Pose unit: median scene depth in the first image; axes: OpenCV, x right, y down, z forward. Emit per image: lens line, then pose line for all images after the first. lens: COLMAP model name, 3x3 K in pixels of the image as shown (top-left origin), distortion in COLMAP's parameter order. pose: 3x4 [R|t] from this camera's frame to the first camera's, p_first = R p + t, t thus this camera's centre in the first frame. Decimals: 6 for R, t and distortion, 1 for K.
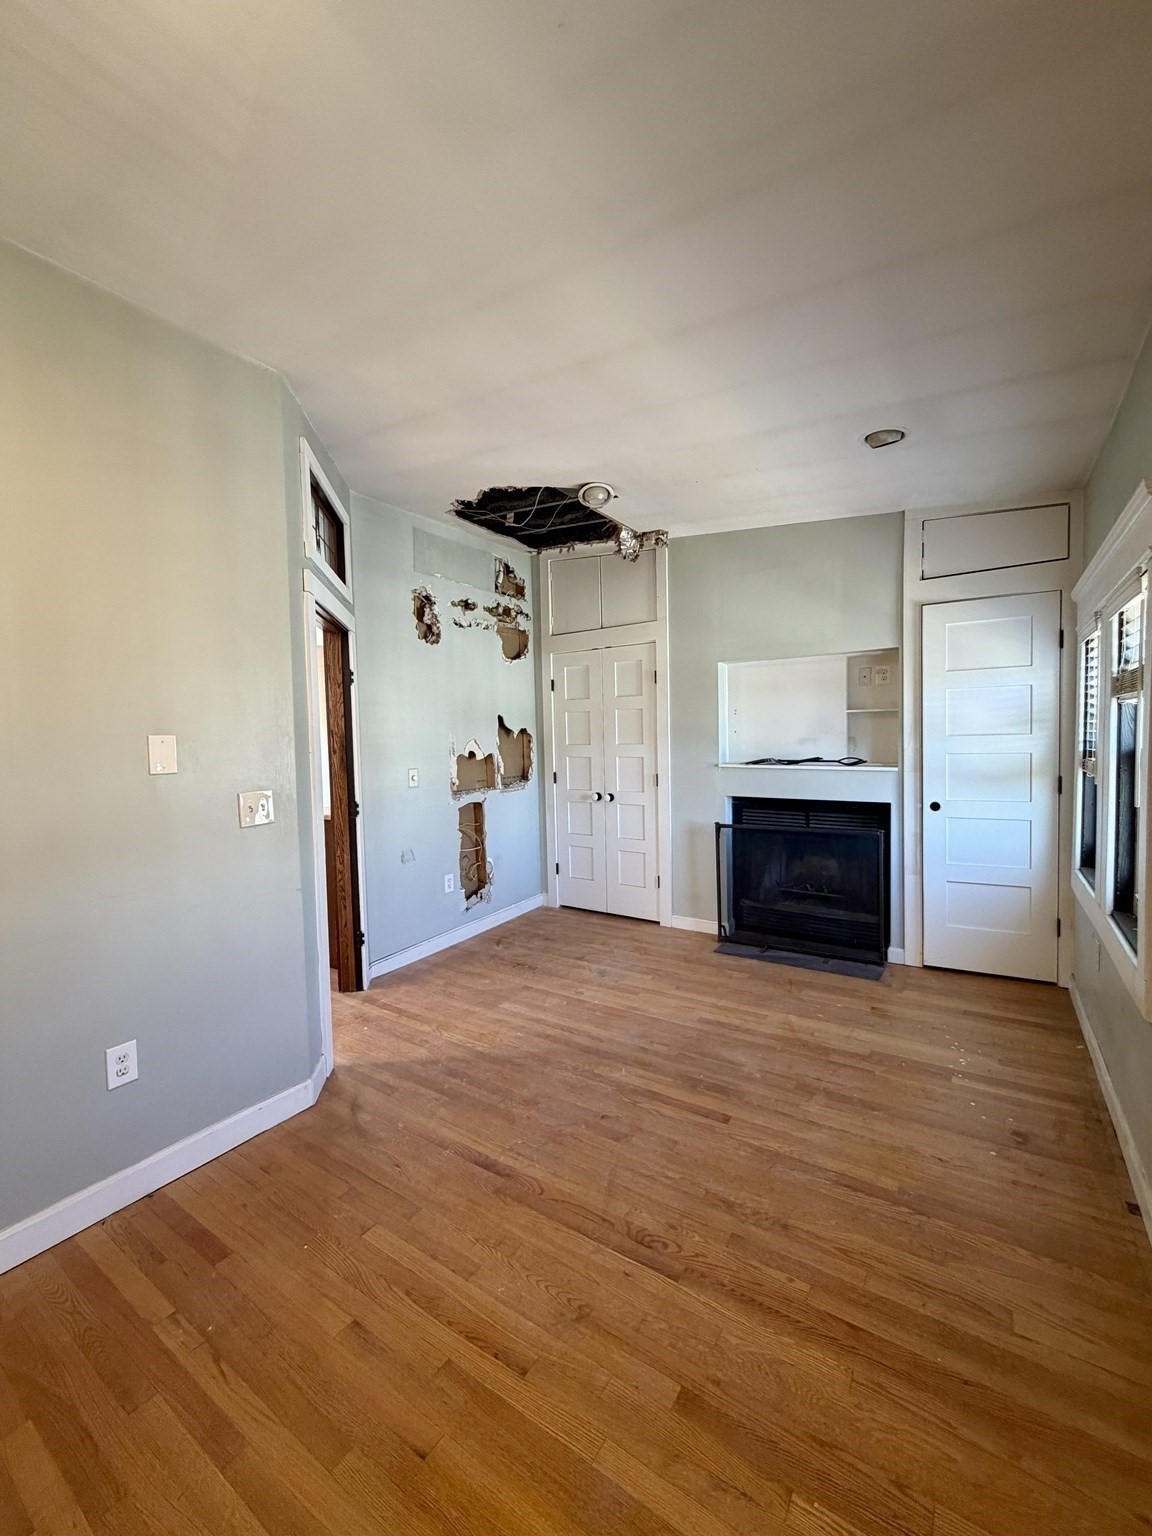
lens RADIAL K [[610.5, 0, 577.0], [0, 610.5, 767.3], [0, 0, 1]] dist [-0.000536, -0.000031]
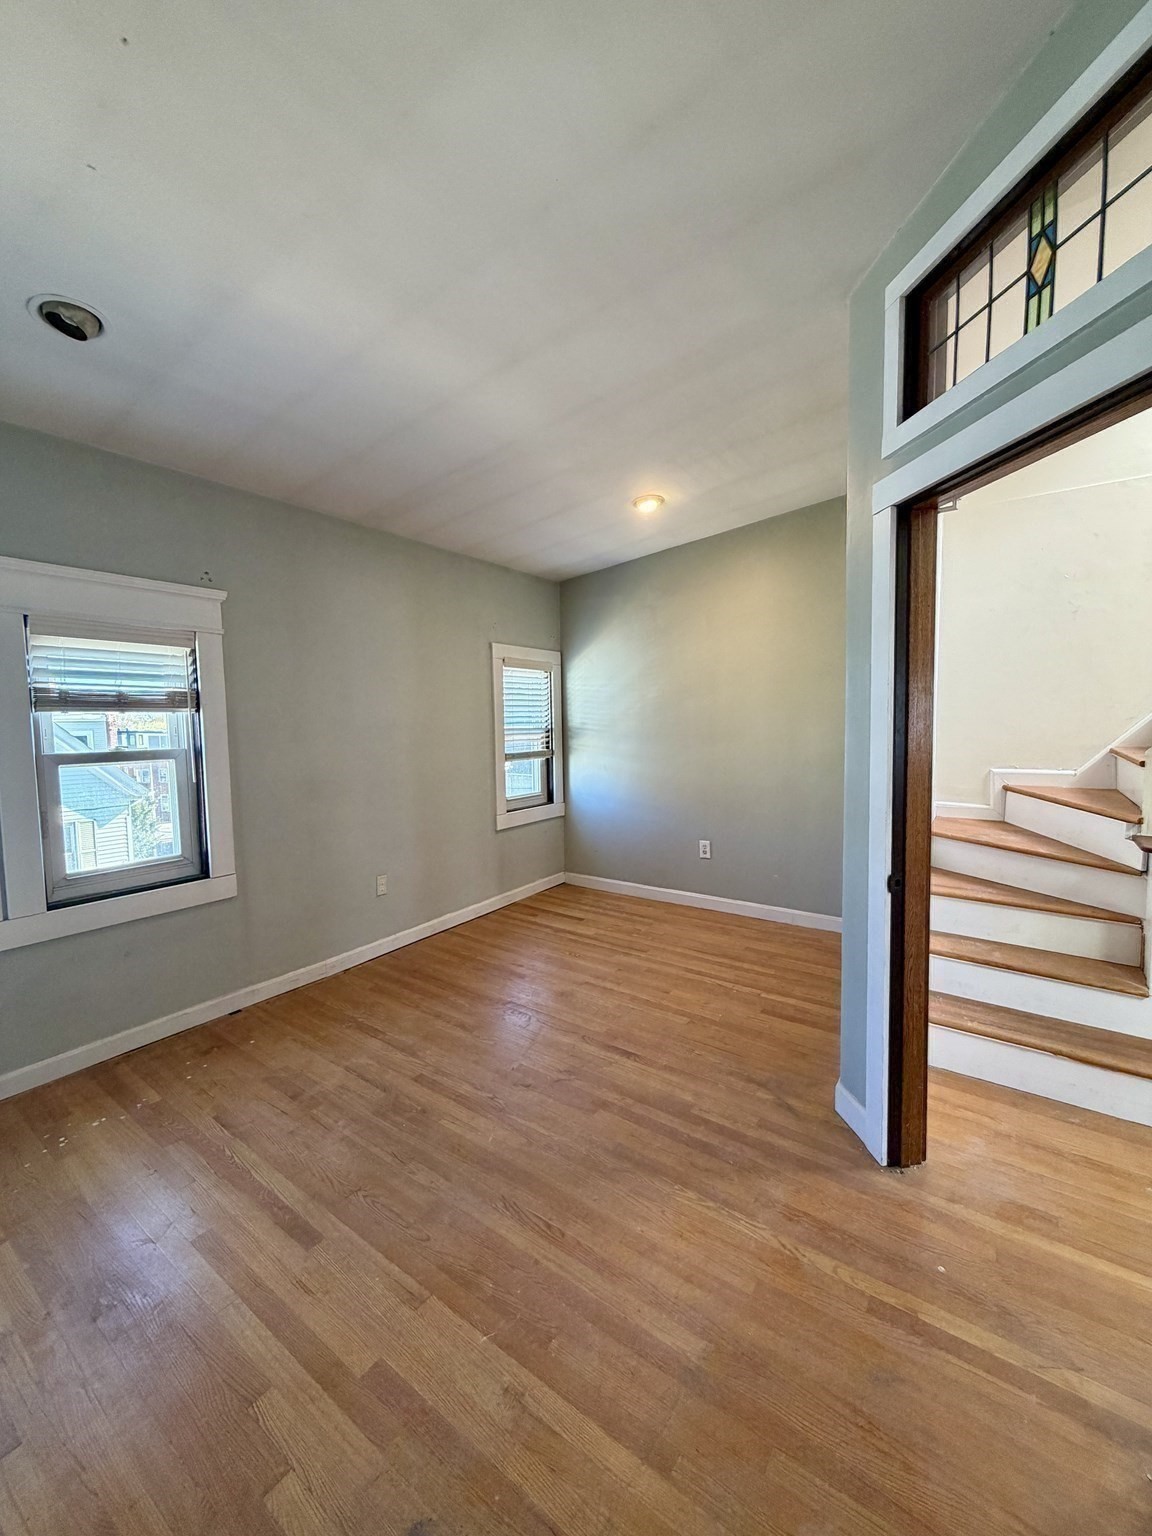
lens RADIAL K [[610.5, 0, 574.7], [0, 610.5, 764.3], [0, 0, 1]] dist [-0.000536, -0.000031]
pose [[-0.998596, 0.042511, 0.031619, -0.088836], [0.046063, 0.991495, 0.121721, -0.095636], [-0.026176, 0.123007, -0.992061, 1.881293]]
